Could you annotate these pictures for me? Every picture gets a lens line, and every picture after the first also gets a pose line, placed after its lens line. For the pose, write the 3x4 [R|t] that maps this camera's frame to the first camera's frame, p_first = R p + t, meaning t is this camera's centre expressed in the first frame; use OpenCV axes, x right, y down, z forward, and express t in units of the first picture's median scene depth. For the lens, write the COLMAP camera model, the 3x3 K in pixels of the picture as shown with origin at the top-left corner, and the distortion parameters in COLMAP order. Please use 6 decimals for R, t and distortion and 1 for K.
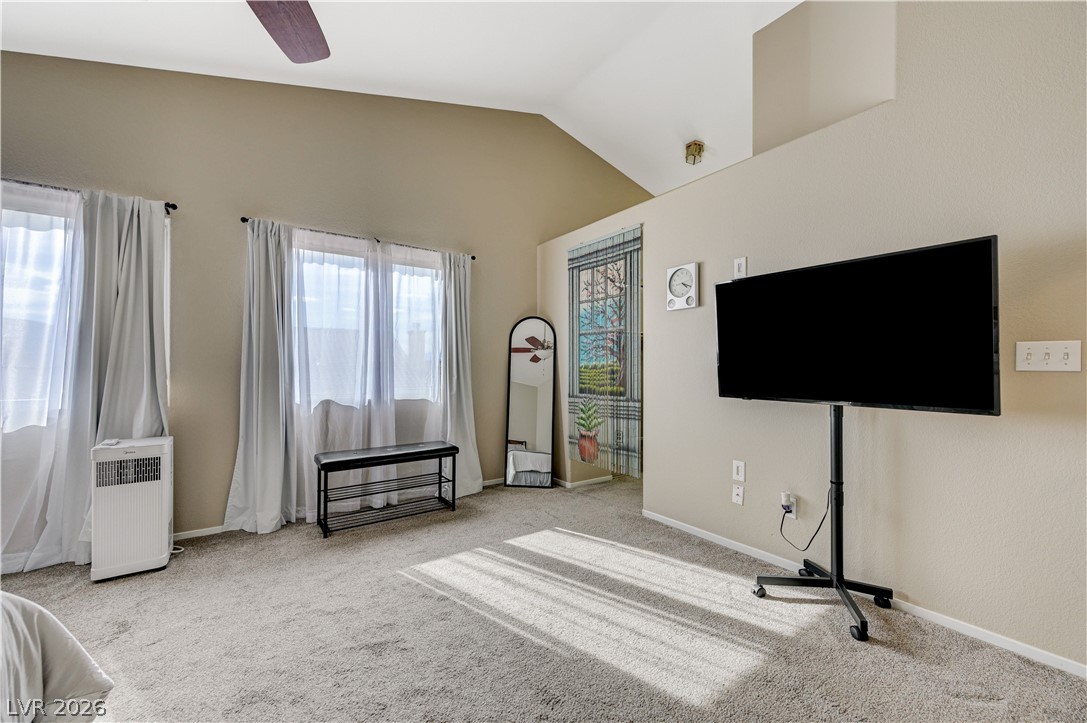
lens RADIAL K [[426.6, 0, 551.5], [0, 426.6, 364.3], [0, 0, 1]] dist [0.003825, 0.000293]
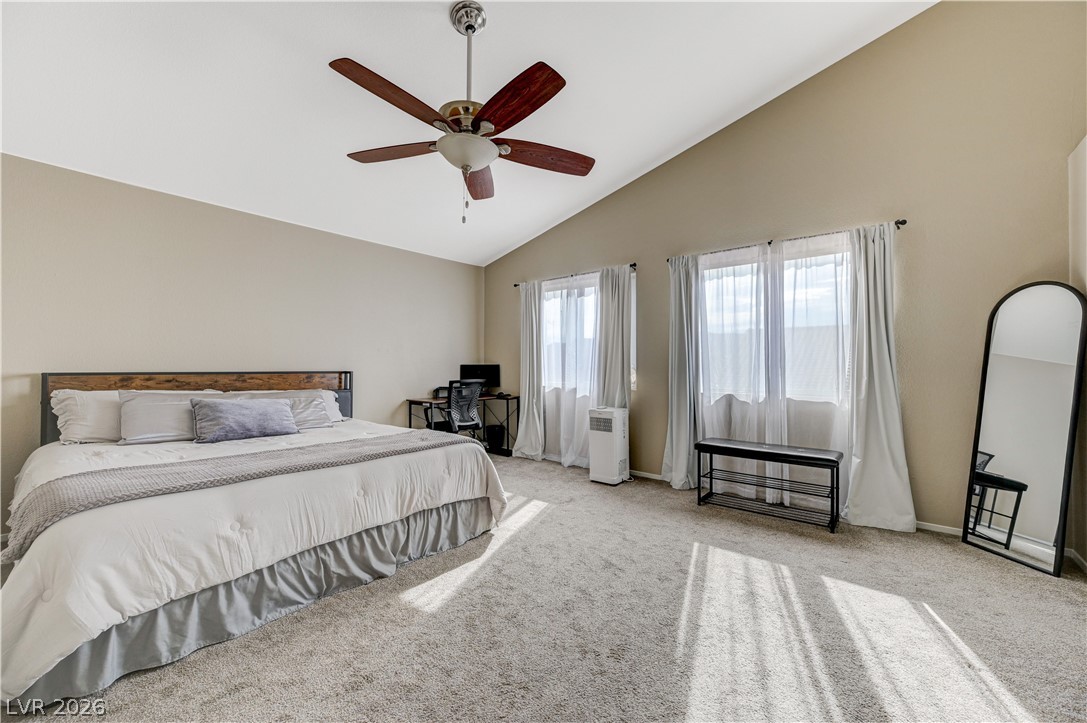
lens RADIAL K [[426.6, 0, 551.5], [0, 426.6, 364.3], [0, 0, 1]] dist [0.003825, 0.000293]
pose [[0.267721, -0.003060, -0.963492, 0.470623], [0.004822, 0.999987, -0.001836, 0.002156], [0.963484, -0.004154, 0.267733, 0.232584]]
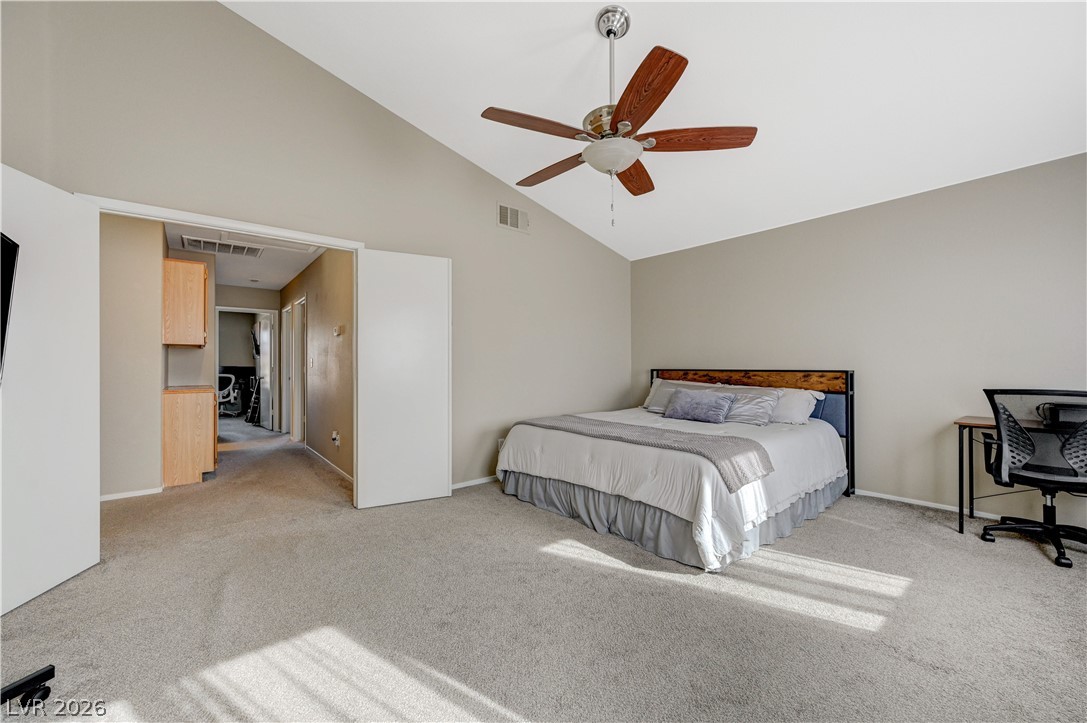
lens RADIAL K [[438.0, 0, 543.5], [0, 438.0, 361.5], [0, 0, 1]] dist [0.002494, 0.000156]
pose [[-0.998405, 0.005875, -0.056145, -0.106293], [0.006932, 0.999802, -0.018662, 0.011142], [0.056025, -0.019021, -0.998248, 1.045813]]
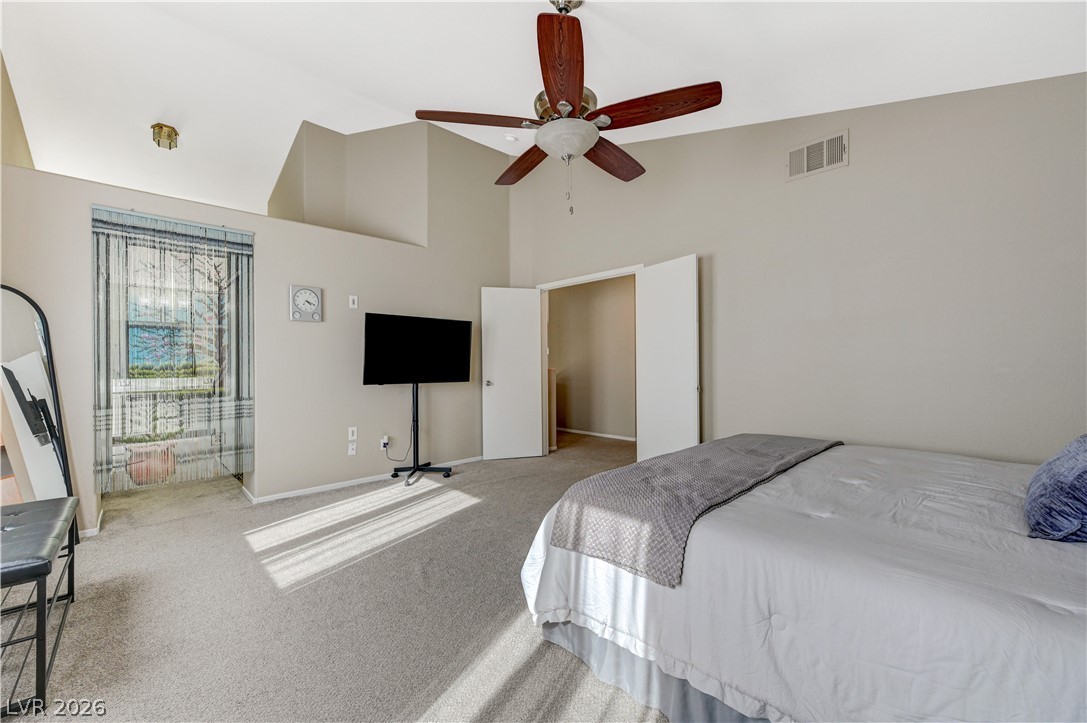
lens RADIAL K [[421.9, 0, 539.8], [0, 421.9, 365.9], [0, 0, 1]] dist [0.000061, 0.000015]
pose [[-0.111956, -0.003791, 0.993706, -0.944509], [0.000579, 0.999992, 0.003881, 0.000369], [-0.993713, 0.001010, -0.111953, 0.411759]]
